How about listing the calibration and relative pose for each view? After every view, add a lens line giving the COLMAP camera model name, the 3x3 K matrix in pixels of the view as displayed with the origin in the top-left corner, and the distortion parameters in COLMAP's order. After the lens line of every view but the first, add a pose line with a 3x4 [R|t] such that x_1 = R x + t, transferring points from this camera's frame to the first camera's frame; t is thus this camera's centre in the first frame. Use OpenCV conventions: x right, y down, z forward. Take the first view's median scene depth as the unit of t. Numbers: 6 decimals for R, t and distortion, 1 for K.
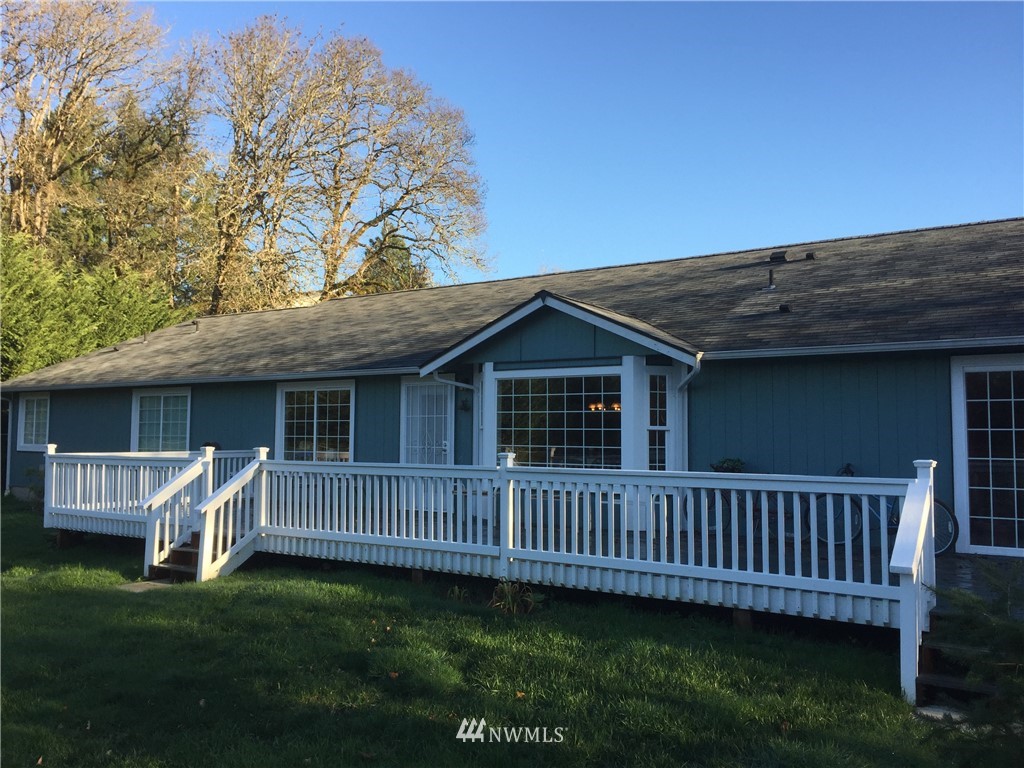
lens RADIAL K [[858.0, 0, 512.0], [0, 858.0, 384.0], [0, 0, 1]] dist [-0.000665, -0.000116]
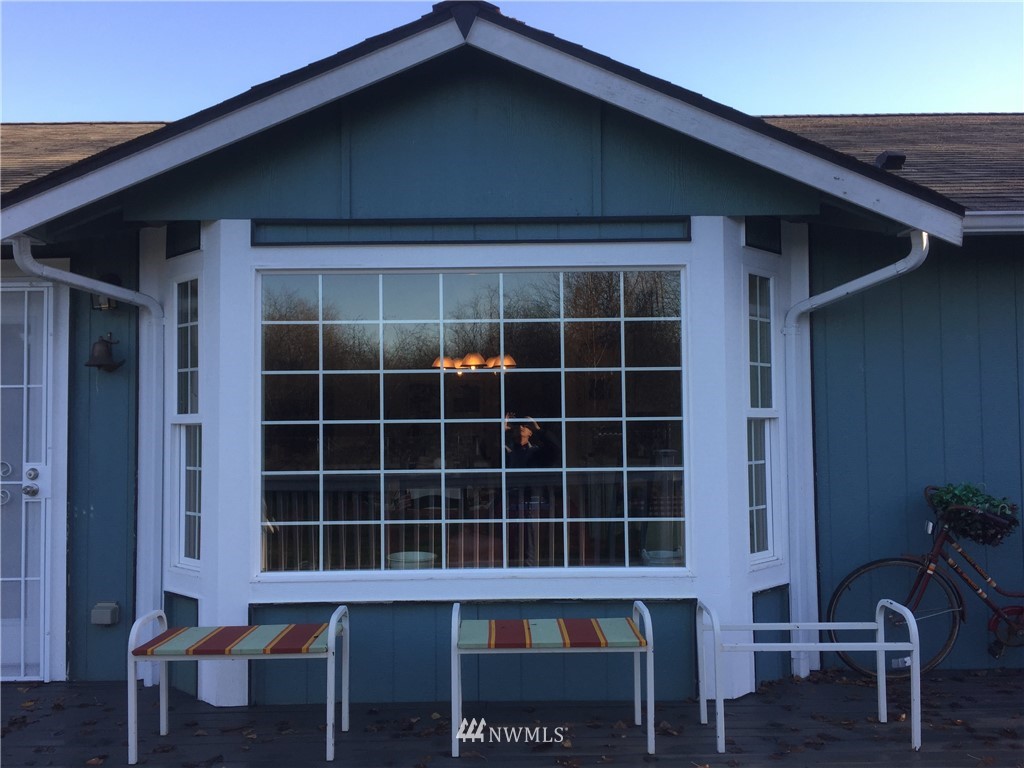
lens RADIAL K [[871.2, 0, 511.7], [0, 871.2, 359.1], [0, 0, 1]] dist [0.073234, 0.000268]
pose [[0.828483, 0.014376, 0.559830, -0.125366], [-0.017176, 0.999852, -0.000256, 0.026189], [-0.559751, -0.009403, 0.828607, 0.663016]]
